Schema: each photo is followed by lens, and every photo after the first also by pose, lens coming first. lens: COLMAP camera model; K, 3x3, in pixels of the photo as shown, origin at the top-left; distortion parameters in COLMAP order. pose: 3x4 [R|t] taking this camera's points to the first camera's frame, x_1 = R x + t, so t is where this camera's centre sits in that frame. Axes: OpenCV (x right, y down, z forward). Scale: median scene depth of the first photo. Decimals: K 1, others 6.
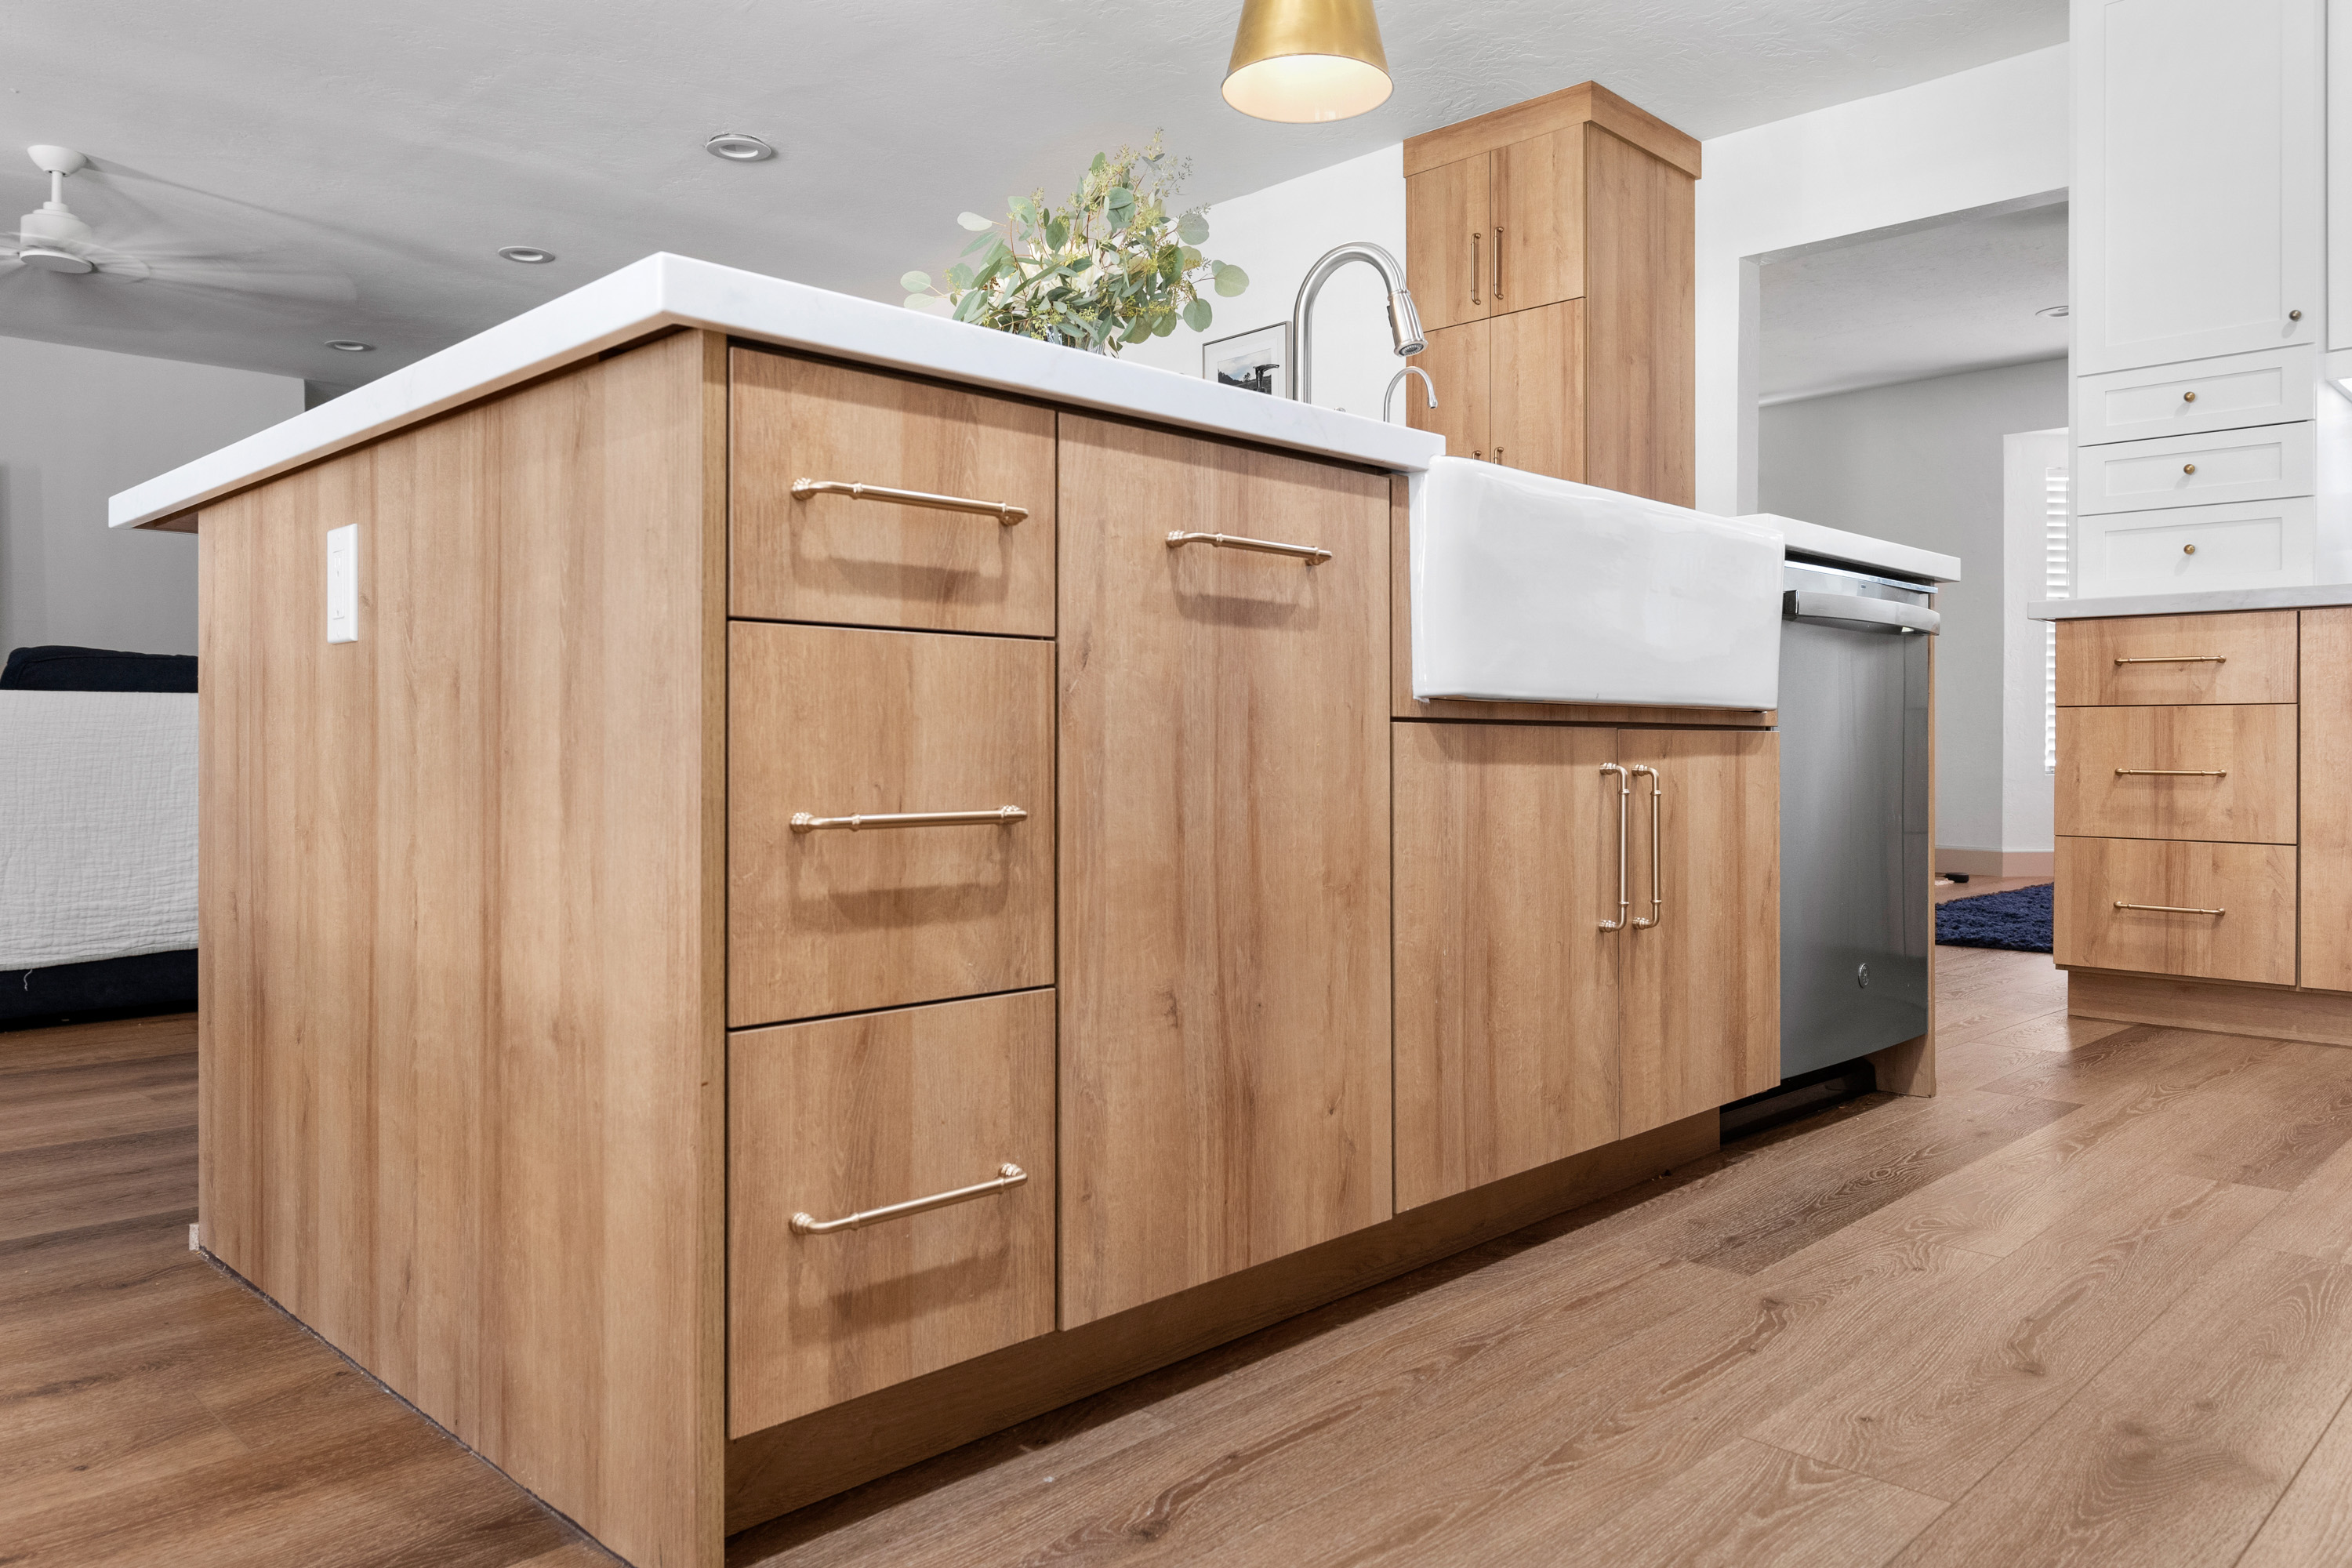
lens RADIAL K [[1605.5, 0, 1164.3], [0, 1605.5, 727.9], [0, 0, 1]] dist [-0.004052, -0.002262]
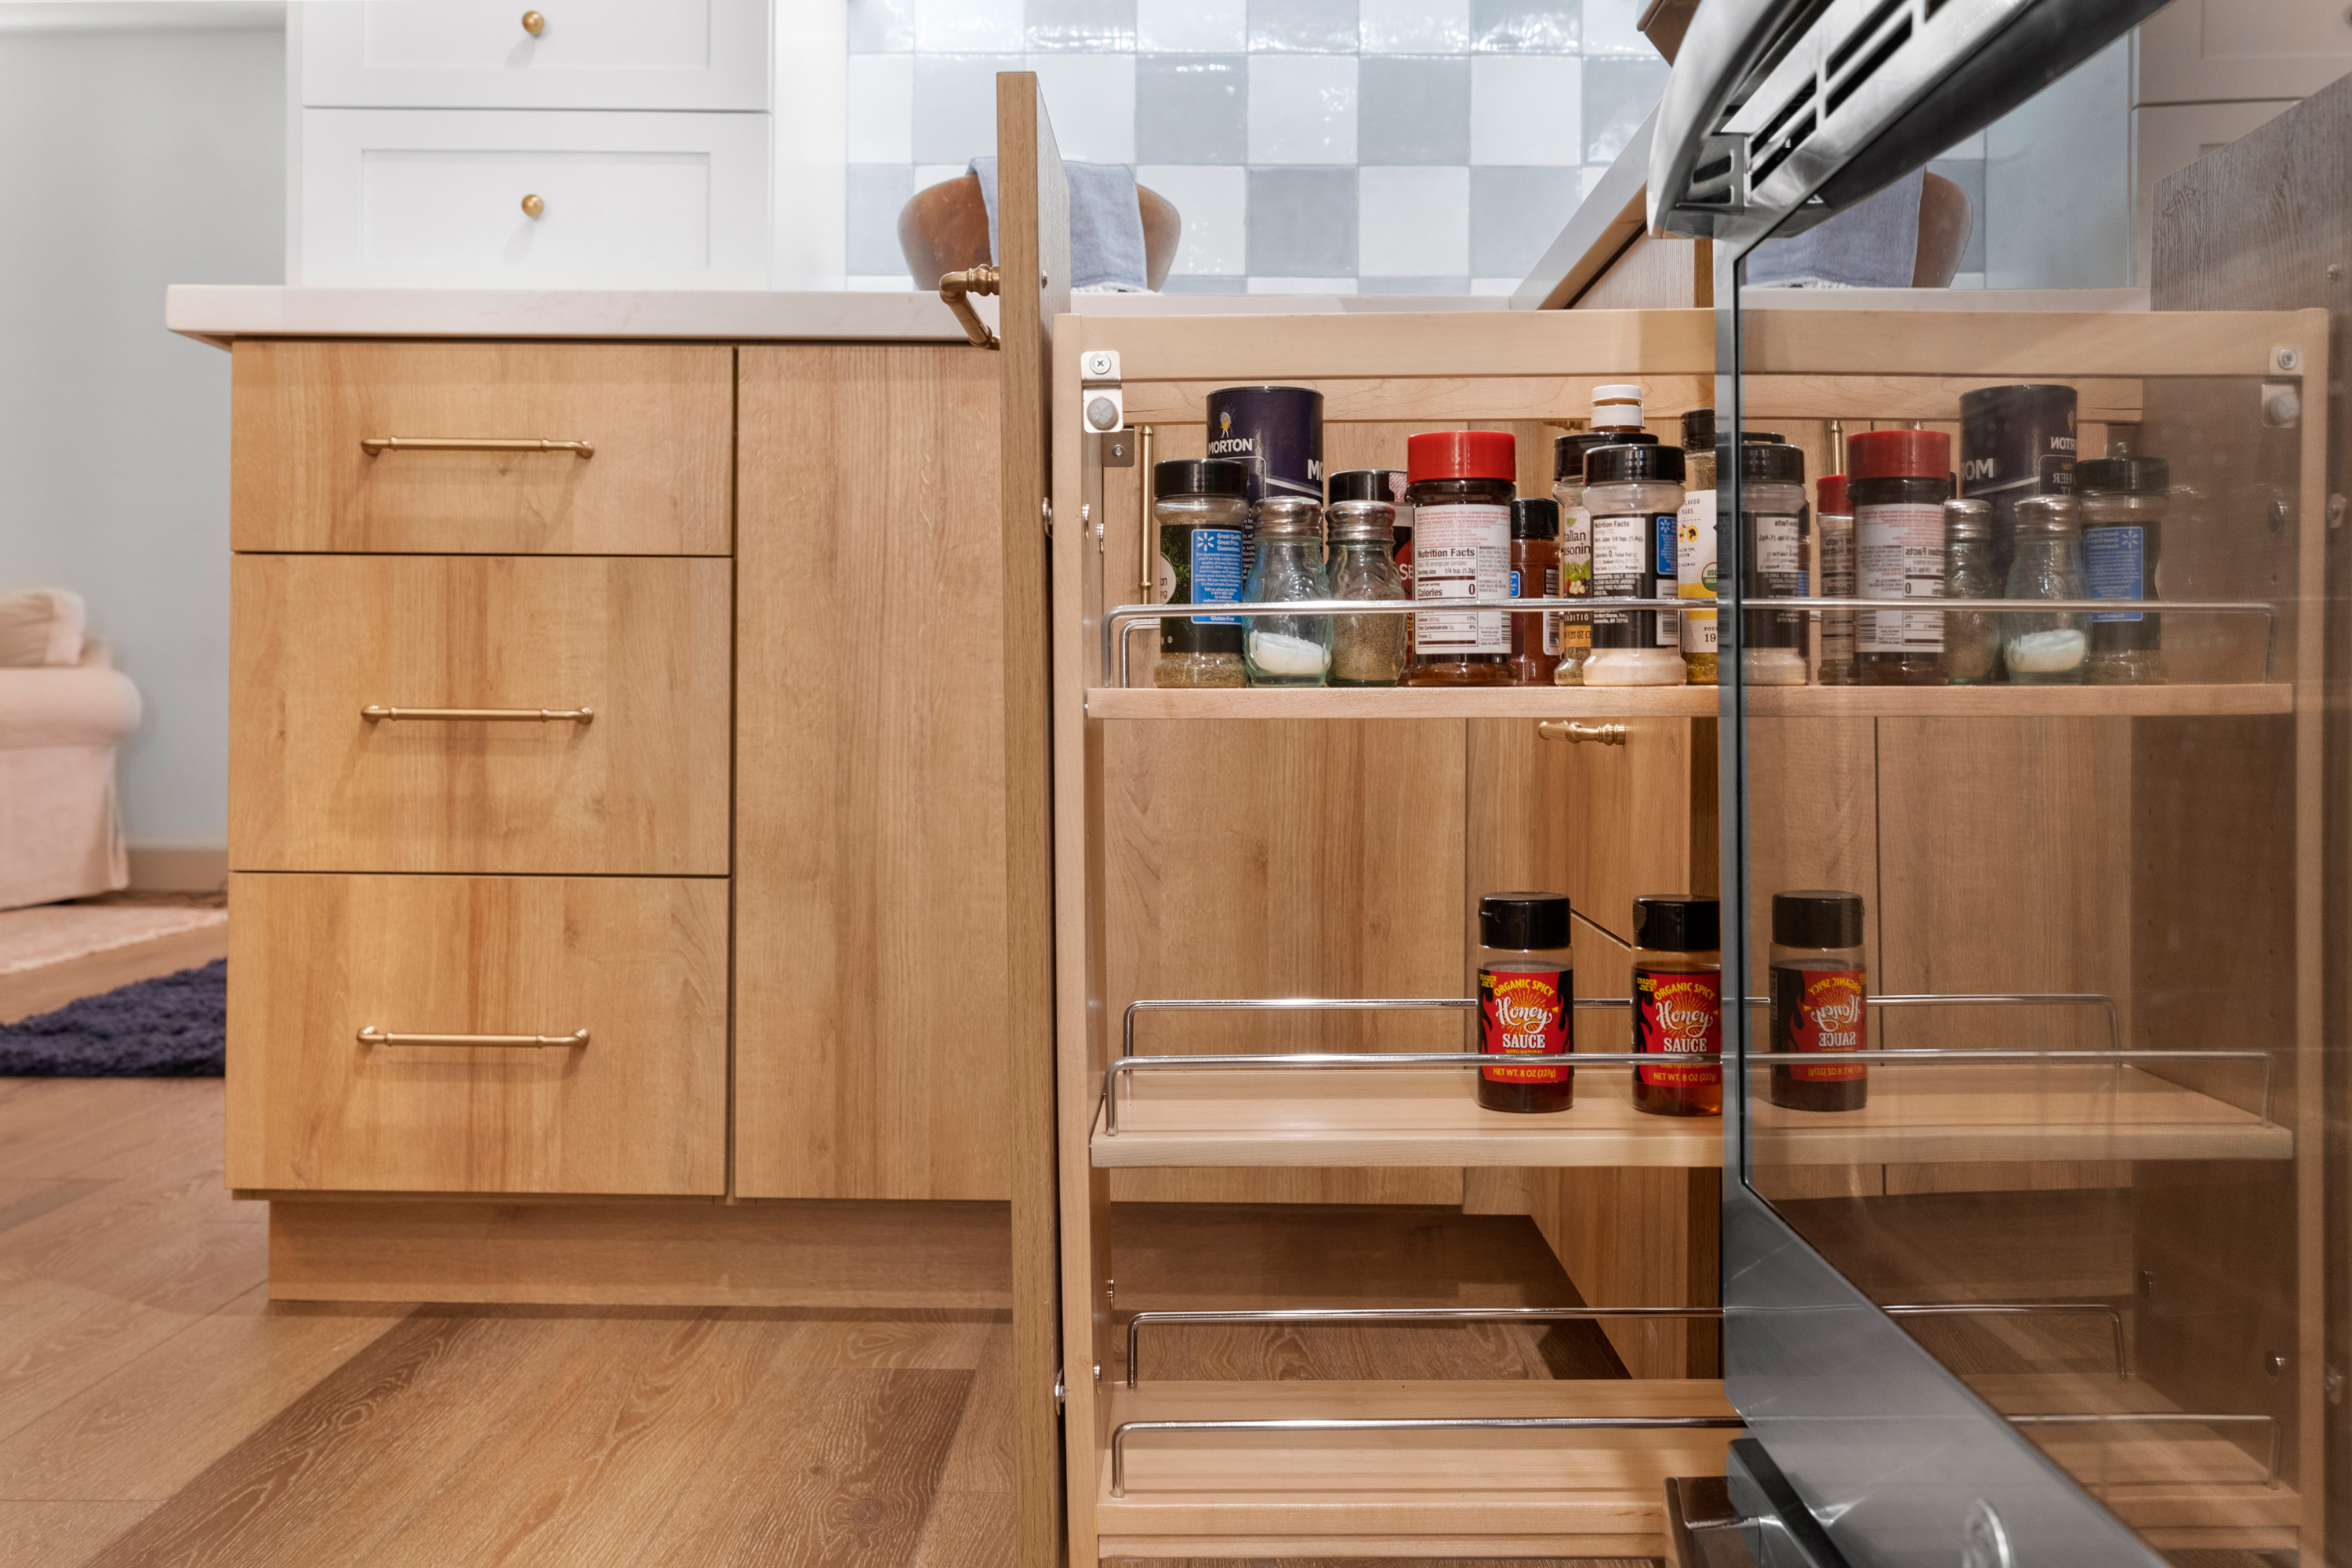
lens RADIAL K [[2268.1, 0, 1178.5], [0, 2268.1, 775.5], [0, 0, 1]] dist [0.015139, 0.000000]
pose [[0.707354, -0.026448, 0.706365, 0.336501], [-0.012353, 0.998685, 0.049763, 0.011949], [-0.706752, -0.043926, 0.706097, 0.448960]]
